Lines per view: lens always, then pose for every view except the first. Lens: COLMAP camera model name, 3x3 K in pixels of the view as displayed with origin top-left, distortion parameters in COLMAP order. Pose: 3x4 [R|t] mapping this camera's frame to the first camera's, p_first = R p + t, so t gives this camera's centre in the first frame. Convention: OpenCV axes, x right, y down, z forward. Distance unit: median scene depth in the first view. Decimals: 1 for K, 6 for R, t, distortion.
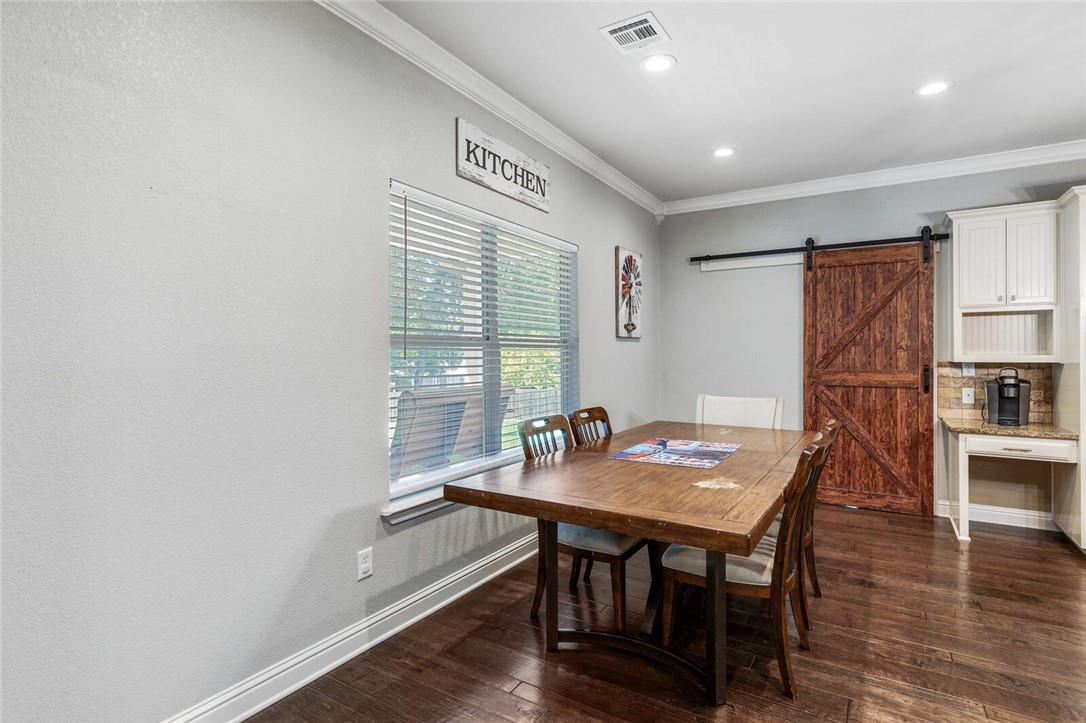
lens RADIAL K [[529.2, 0, 545.6], [0, 529.2, 354.2], [0, 0, 1]] dist [-0.020315, -0.000202]
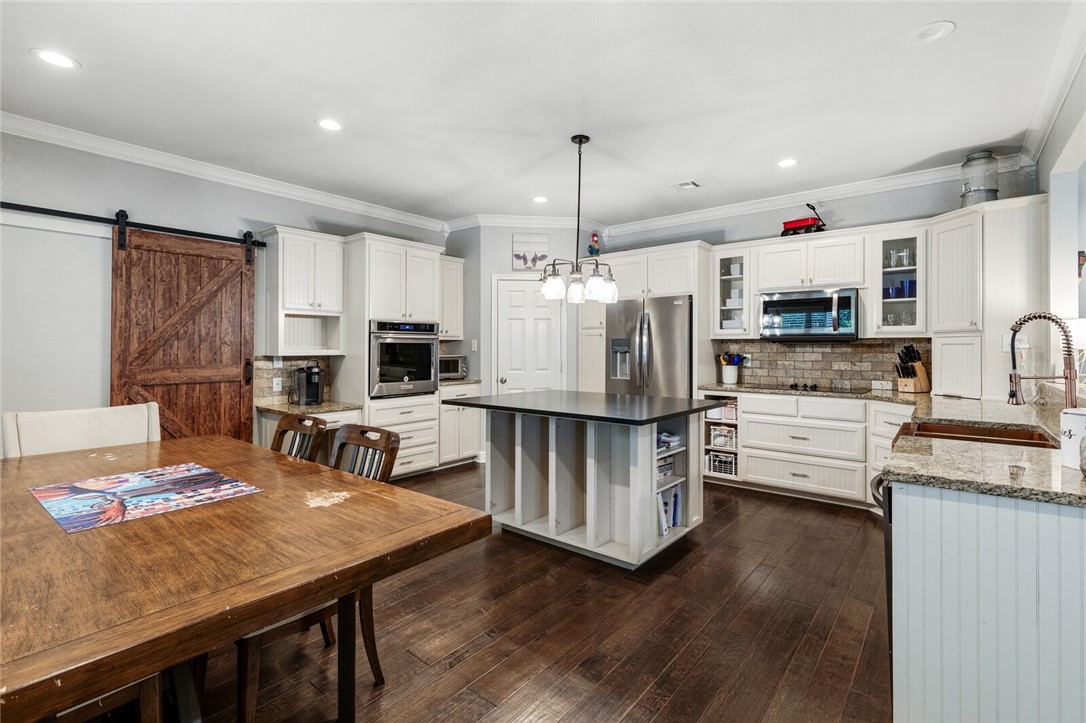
lens RADIAL K [[497.2, 0, 540.5], [0, 497.2, 346.5], [0, 0, 1]] dist [0.003704, 0.000195]
pose [[0.121104, 0.002870, 0.992636, -0.220689], [0.002080, 0.999993, -0.003145, -0.001027], [-0.992638, 0.002446, 0.121097, 0.268479]]
